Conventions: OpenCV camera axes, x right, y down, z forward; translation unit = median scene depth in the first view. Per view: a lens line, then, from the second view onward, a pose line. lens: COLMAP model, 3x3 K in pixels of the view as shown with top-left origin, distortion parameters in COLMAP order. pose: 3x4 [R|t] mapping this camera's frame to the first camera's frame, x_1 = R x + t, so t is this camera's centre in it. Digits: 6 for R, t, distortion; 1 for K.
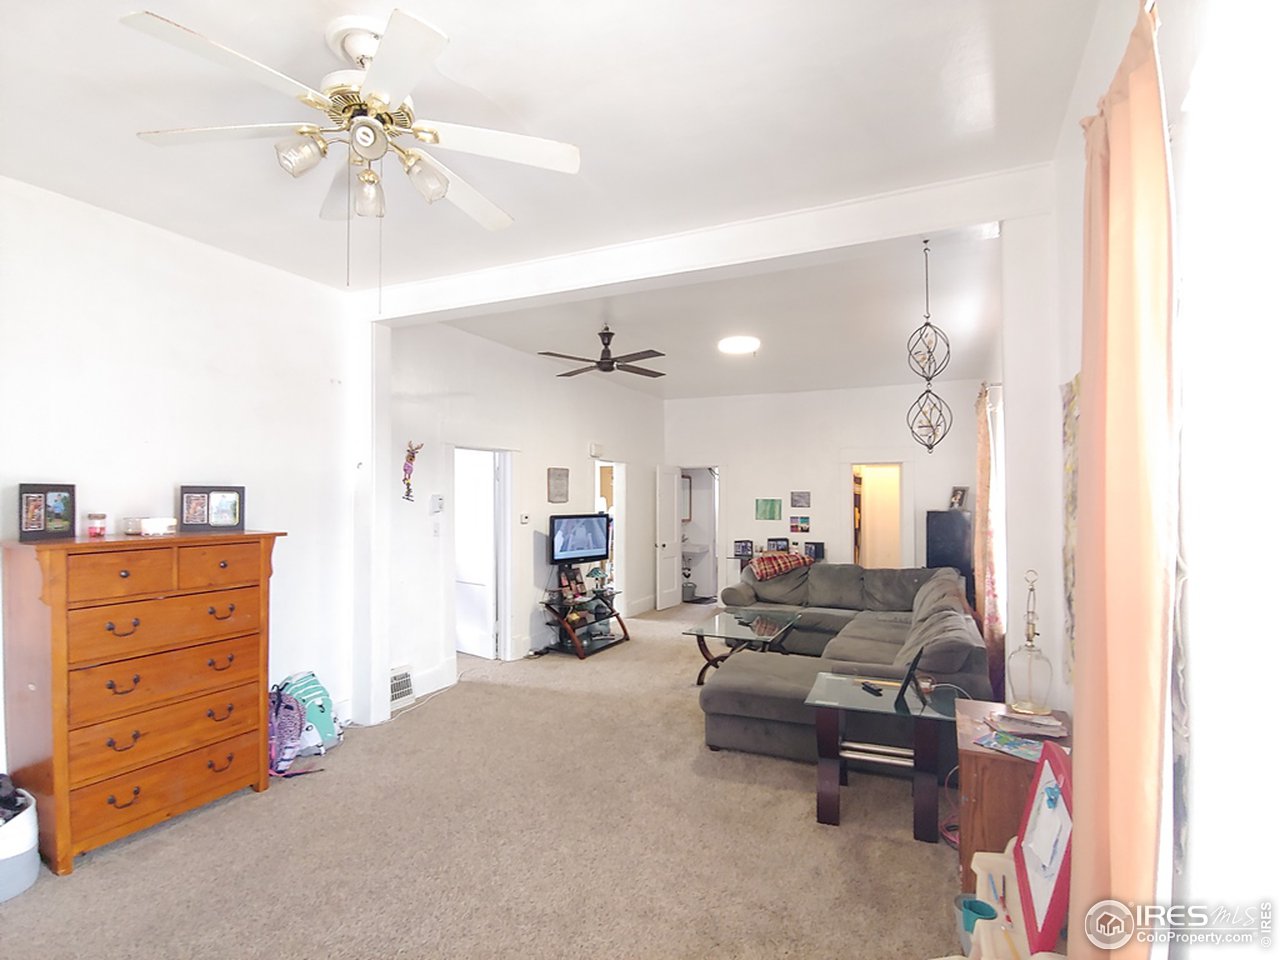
lens RADIAL K [[641.8, 0, 644.0], [0, 641.8, 487.7], [0, 0, 1]] dist [-0.016459, -0.001006]
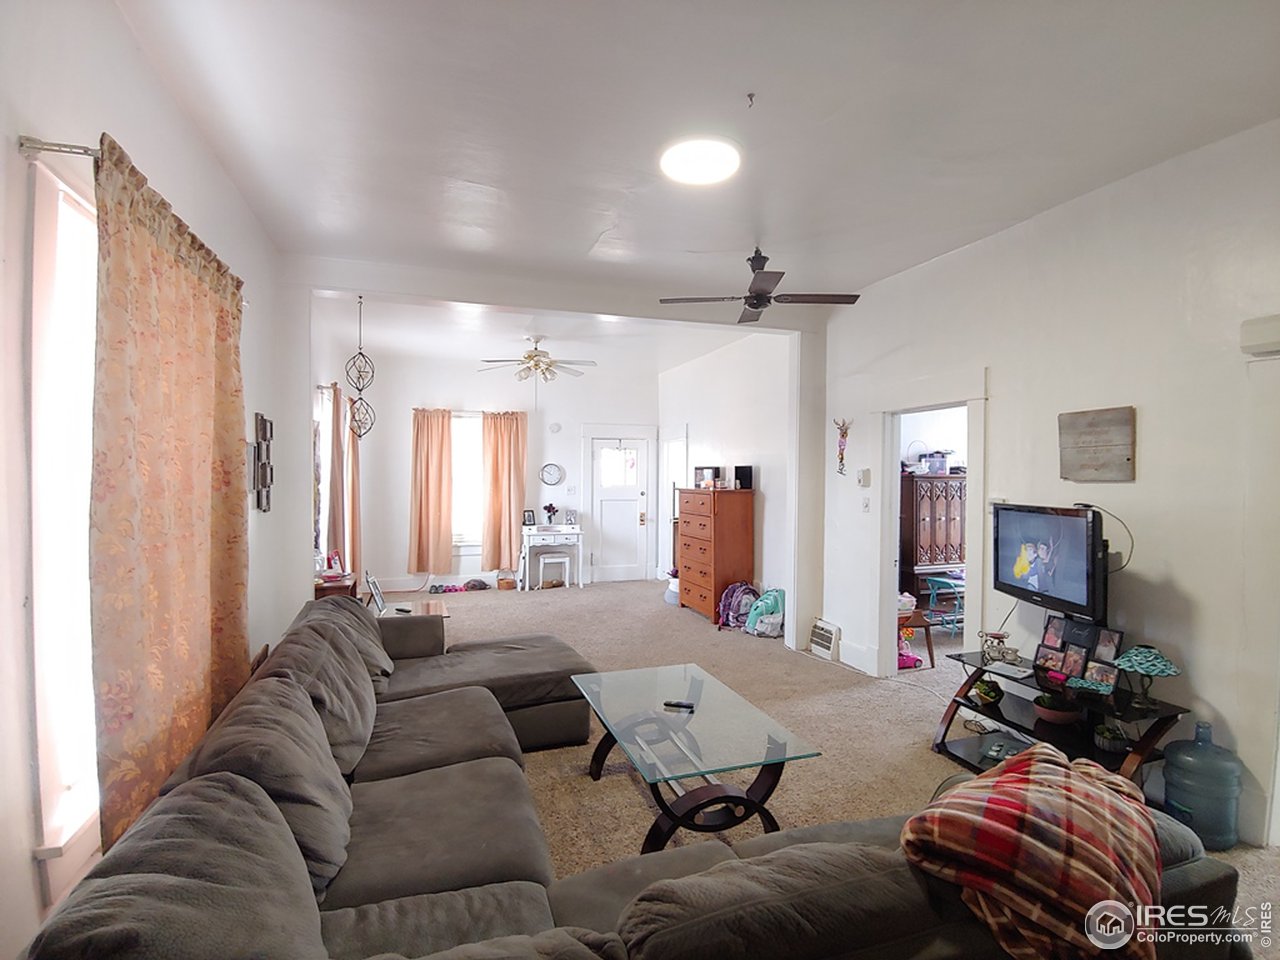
lens RADIAL K [[641.8, 0, 644.0], [0, 641.8, 487.7], [0, 0, 1]] dist [-0.016459, -0.001006]
pose [[-0.717674, 0.014583, -0.696226, 0.458067], [0.008138, 0.999888, 0.012555, 0.019598], [0.696331, 0.003344, -0.717713, 1.147264]]
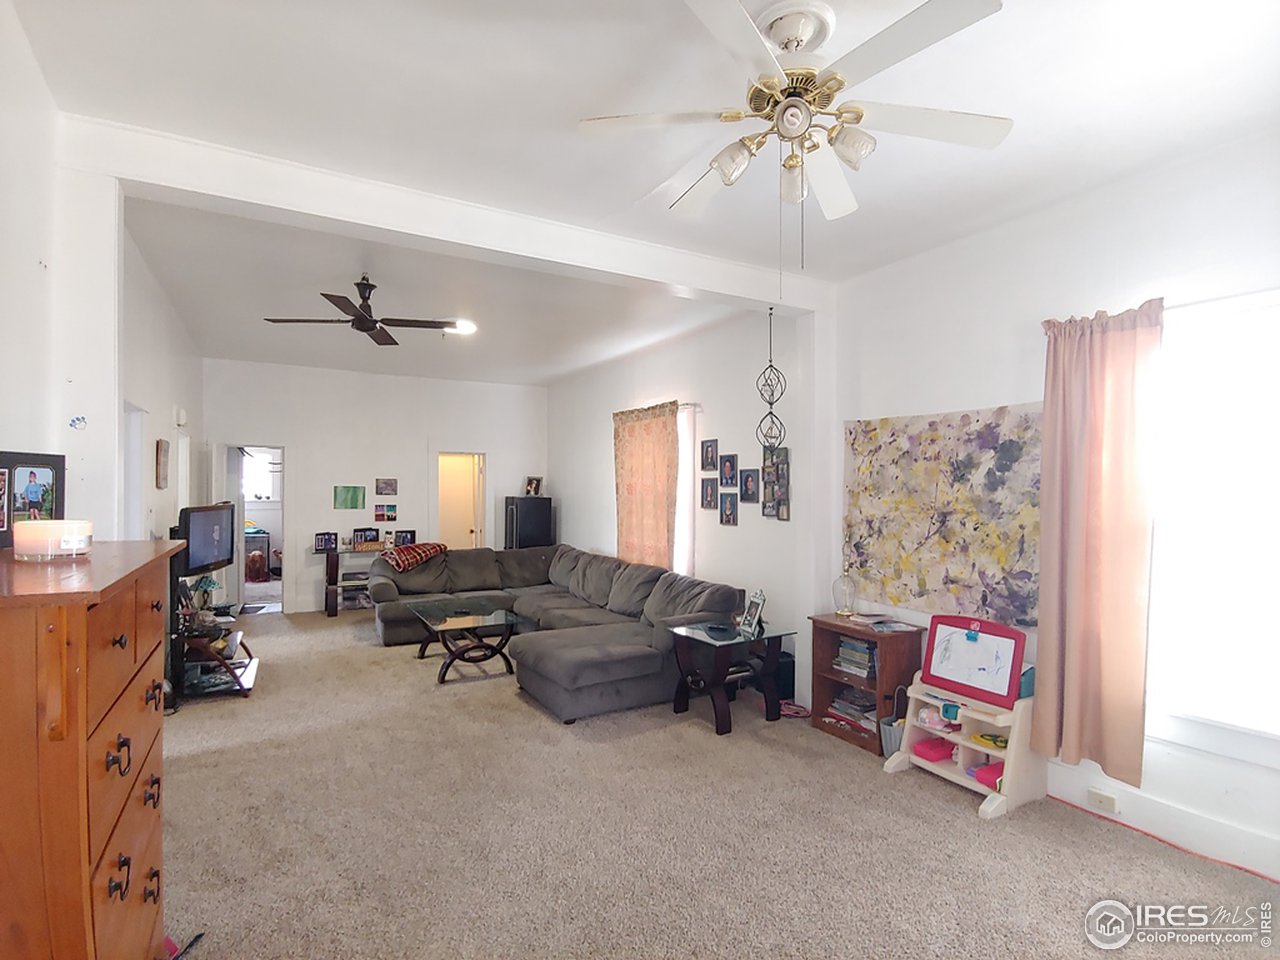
lens RADIAL K [[641.8, 0, 644.0], [0, 641.8, 487.7], [0, 0, 1]] dist [-0.016459, -0.001006]
pose [[0.575487, 0.004307, 0.817799, -0.411095], [-0.019436, 0.999776, 0.008412, 0.005459], [-0.817580, -0.020735, 0.575442, 0.179267]]
